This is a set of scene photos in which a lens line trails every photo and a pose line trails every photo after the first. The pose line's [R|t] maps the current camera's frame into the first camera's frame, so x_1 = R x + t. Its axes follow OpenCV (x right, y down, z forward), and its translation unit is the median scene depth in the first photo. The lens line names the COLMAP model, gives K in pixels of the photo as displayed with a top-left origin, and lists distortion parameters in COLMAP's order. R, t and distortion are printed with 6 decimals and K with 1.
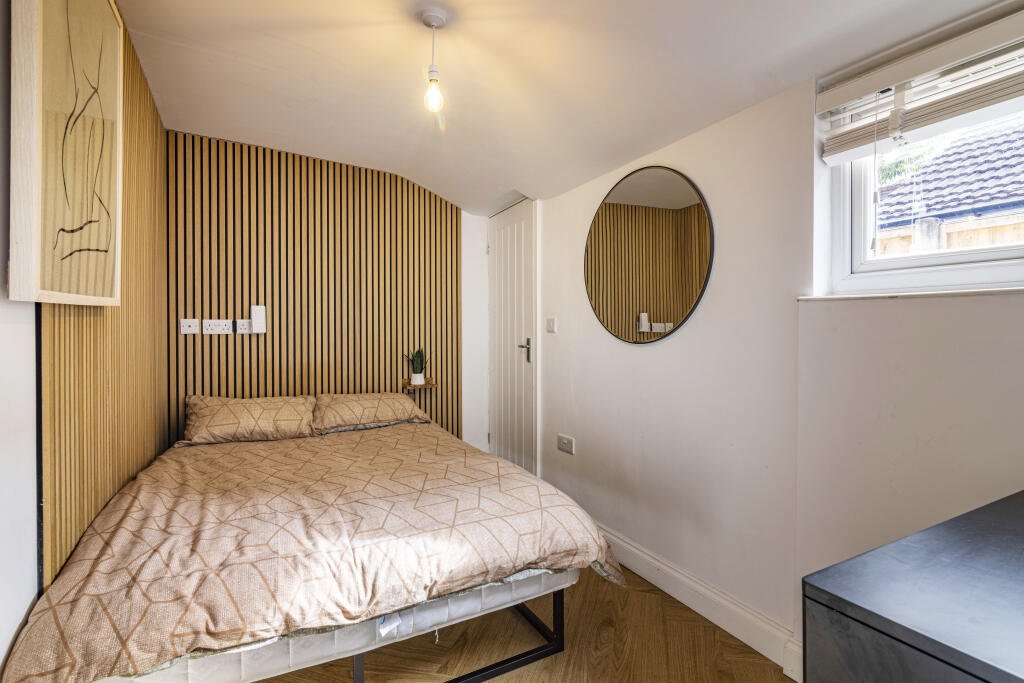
lens RADIAL K [[478.3, 0, 483.4], [0, 478.3, 308.7], [0, 0, 1]] dist [0.004620, -0.000718]
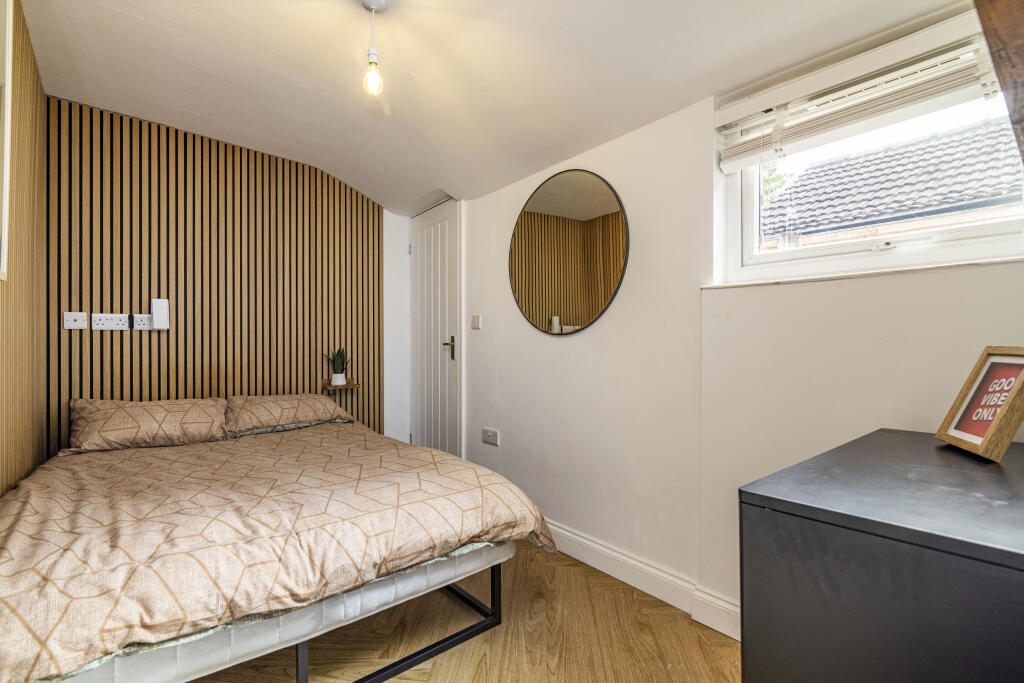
lens RADIAL K [[478.3, 0, 483.3], [0, 478.3, 317.3], [0, 0, 1]] dist [0.004620, -0.000718]
pose [[0.981185, 0.001269, 0.193068, -0.049914], [0.000550, 0.999956, -0.009367, 0.041901], [-0.193071, 0.009297, 0.981141, -0.011588]]
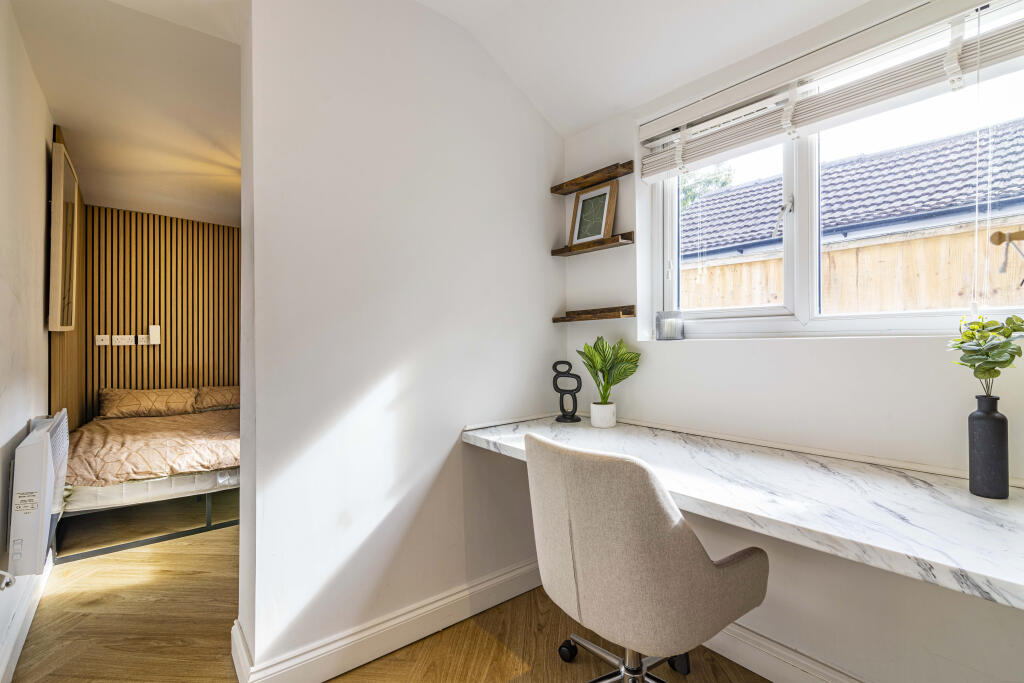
lens RADIAL K [[478.3, 0, 486.3], [0, 478.3, 313.2], [0, 0, 1]] dist [0.004620, -0.000718]
pose [[0.984632, -0.003581, 0.174603, 0.294316], [0.006710, 0.999827, -0.017331, -0.012687], [-0.174510, 0.018236, 0.984486, -0.670647]]
